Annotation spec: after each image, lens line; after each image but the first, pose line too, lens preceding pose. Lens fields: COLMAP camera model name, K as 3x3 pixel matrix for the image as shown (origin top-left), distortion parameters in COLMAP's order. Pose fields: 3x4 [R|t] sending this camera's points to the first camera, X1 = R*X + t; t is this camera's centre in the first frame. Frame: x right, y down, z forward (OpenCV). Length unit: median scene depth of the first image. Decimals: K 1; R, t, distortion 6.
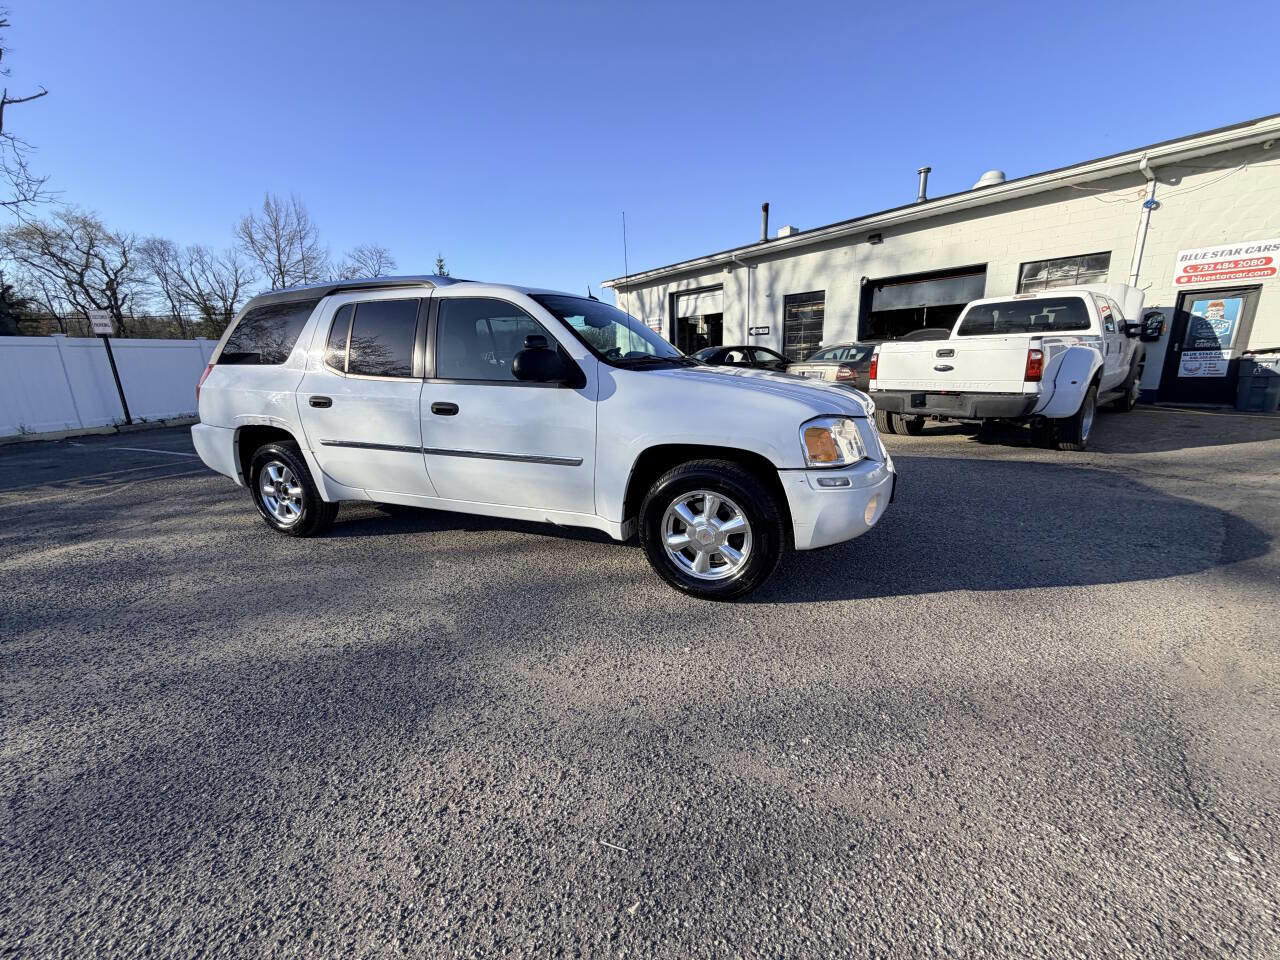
lens RADIAL K [[507.5, 0, 637.9], [0, 507.5, 483.6], [0, 0, 1]] dist [-0.000062, 0.000072]
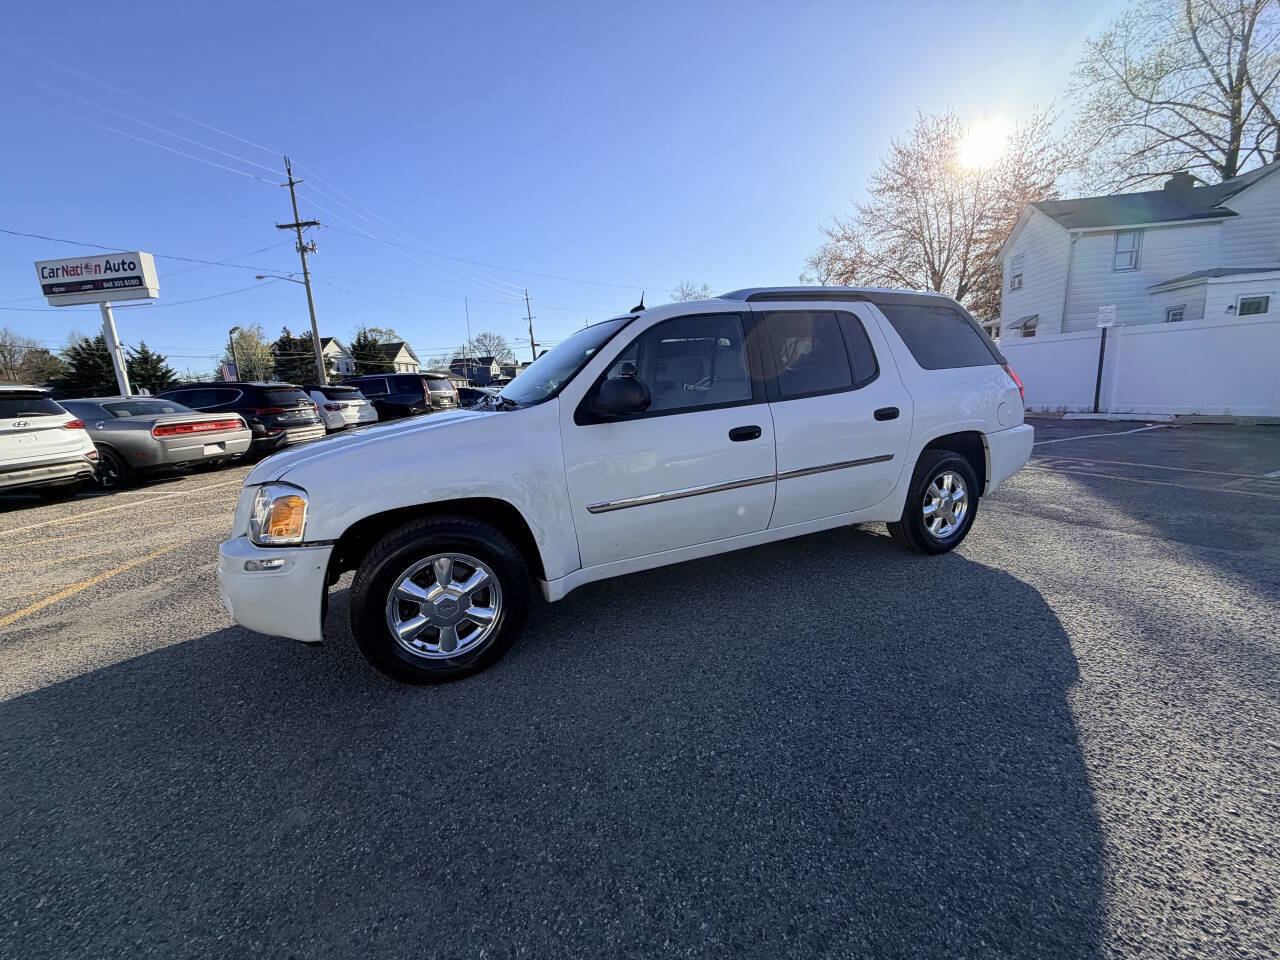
lens RADIAL K [[507.5, 0, 637.1], [0, 507.5, 481.7], [0, 0, 1]] dist [-0.000062, 0.000072]
pose [[-0.670810, 0.197172, -0.714938, 0.145332], [-0.109359, 0.927174, 0.358314, -0.114133], [0.733522, 0.318546, -0.600395, 0.440756]]
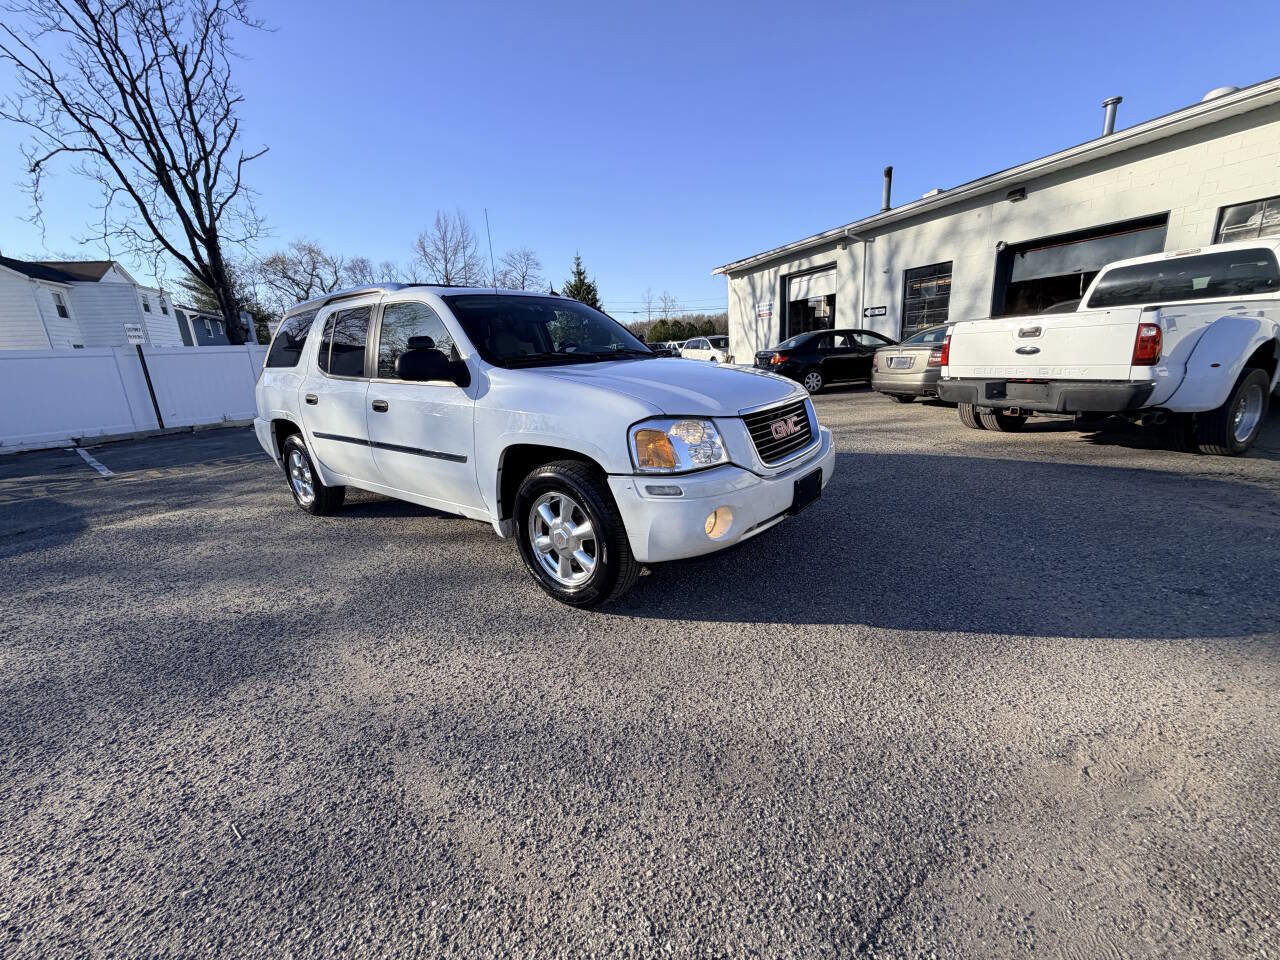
lens RADIAL K [[507.5, 0, 637.3], [0, 507.5, 482.7], [0, 0, 1]] dist [-0.000062, 0.000072]
pose [[0.964921, 0.038199, -0.259745, 0.099324], [-0.033265, 0.999173, 0.023366, -0.006071], [0.260423, -0.013906, 0.965394, 0.020842]]
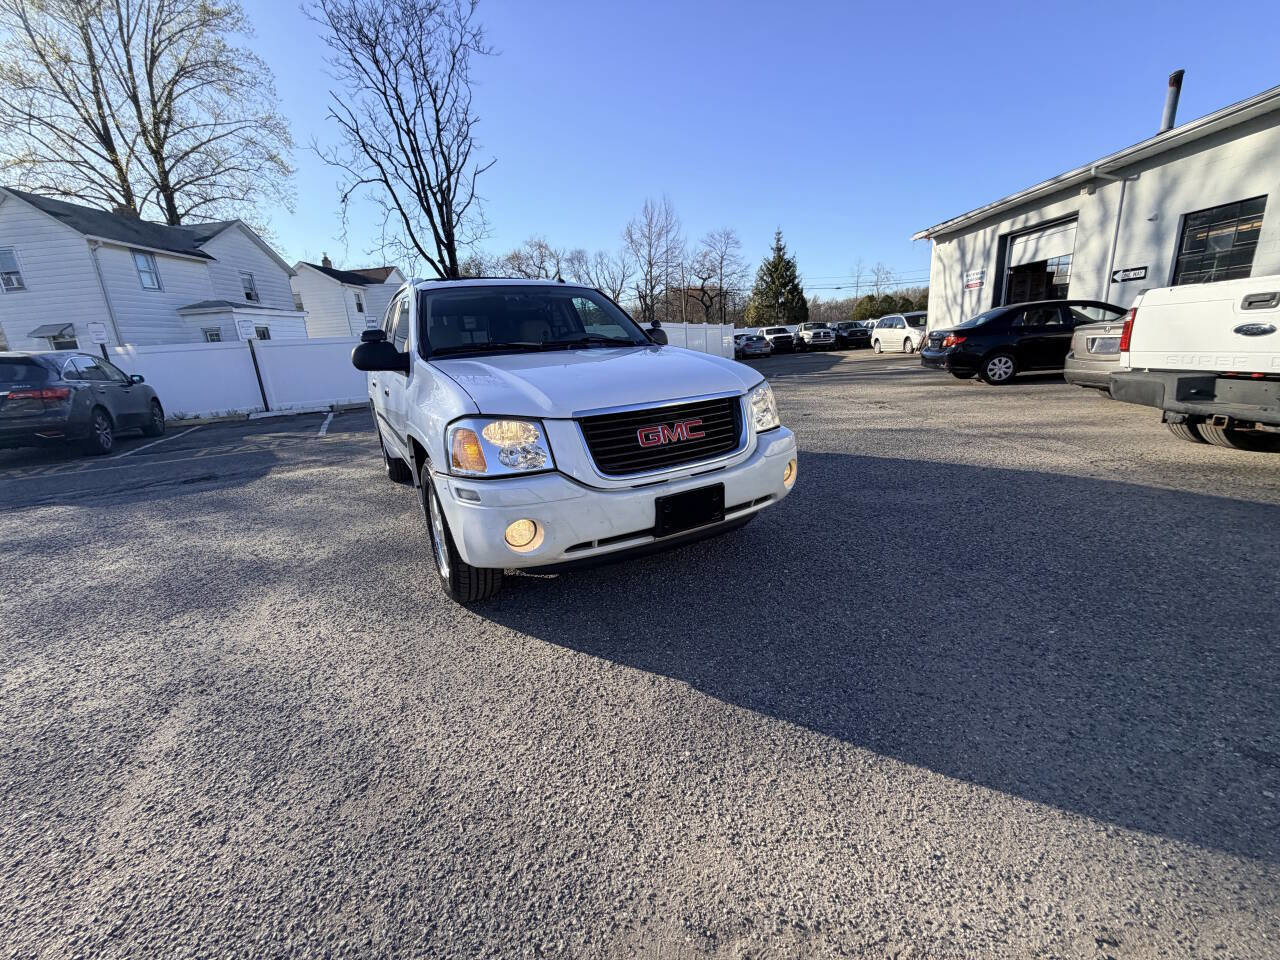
lens RADIAL K [[507.5, 0, 637.8], [0, 507.5, 482.5], [0, 0, 1]] dist [-0.000062, 0.000072]
pose [[0.798757, 0.131823, -0.587035, 0.191568], [-0.102038, 0.991249, 0.083754, -0.021097], [0.592938, -0.006999, 0.805217, 0.083889]]
